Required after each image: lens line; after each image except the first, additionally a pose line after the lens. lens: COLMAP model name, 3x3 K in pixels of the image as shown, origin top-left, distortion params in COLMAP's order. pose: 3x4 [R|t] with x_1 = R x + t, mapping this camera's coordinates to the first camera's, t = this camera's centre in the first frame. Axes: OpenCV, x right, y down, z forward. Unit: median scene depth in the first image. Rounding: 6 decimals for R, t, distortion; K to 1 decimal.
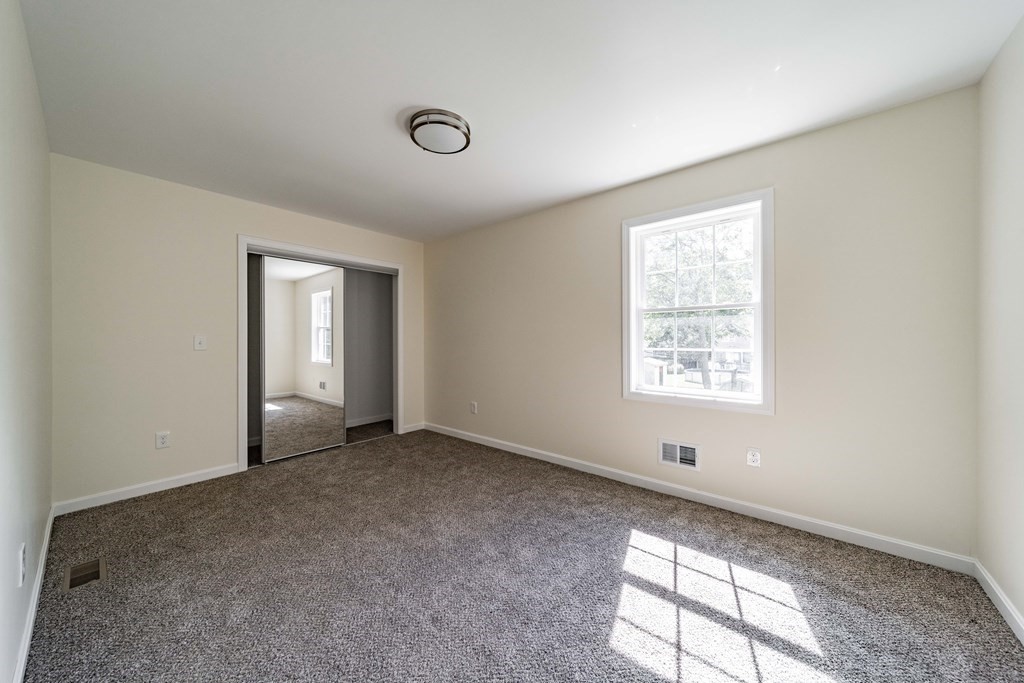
lens RADIAL K [[352.3, 0, 513.7], [0, 352.3, 337.0], [0, 0, 1]] dist [0.003474, 0.000090]
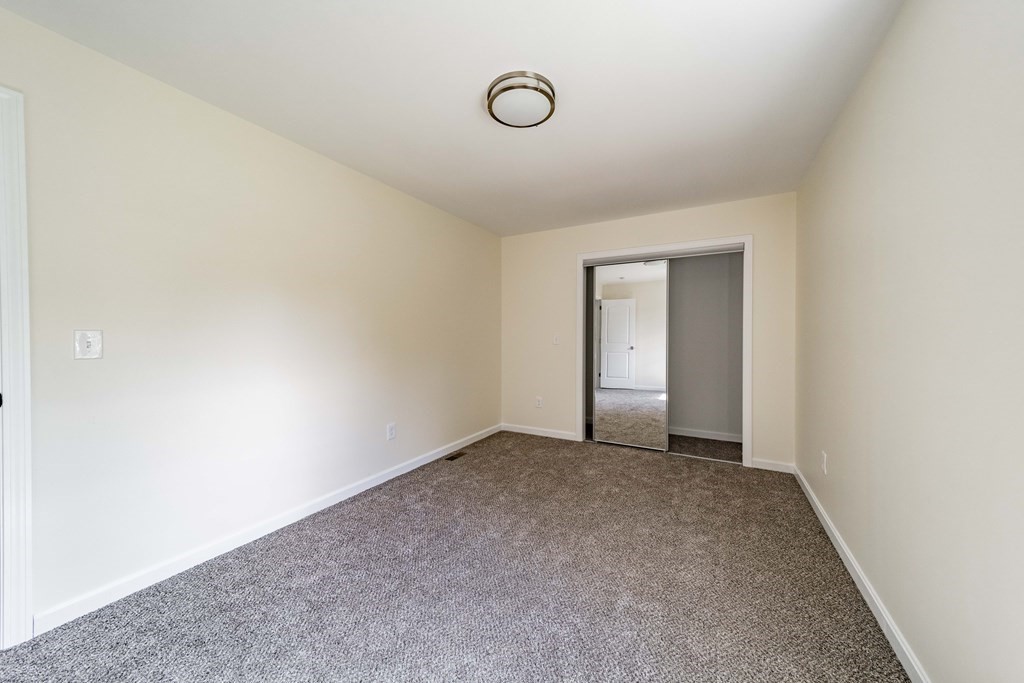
lens RADIAL K [[352.3, 0, 513.7], [0, 352.3, 337.0], [0, 0, 1]] dist [0.003474, 0.000090]
pose [[0.202717, 0.005402, -0.979222, 0.391332], [-0.000753, 0.999985, 0.005360, 0.002389], [0.979237, -0.000349, 0.202718, 0.490578]]
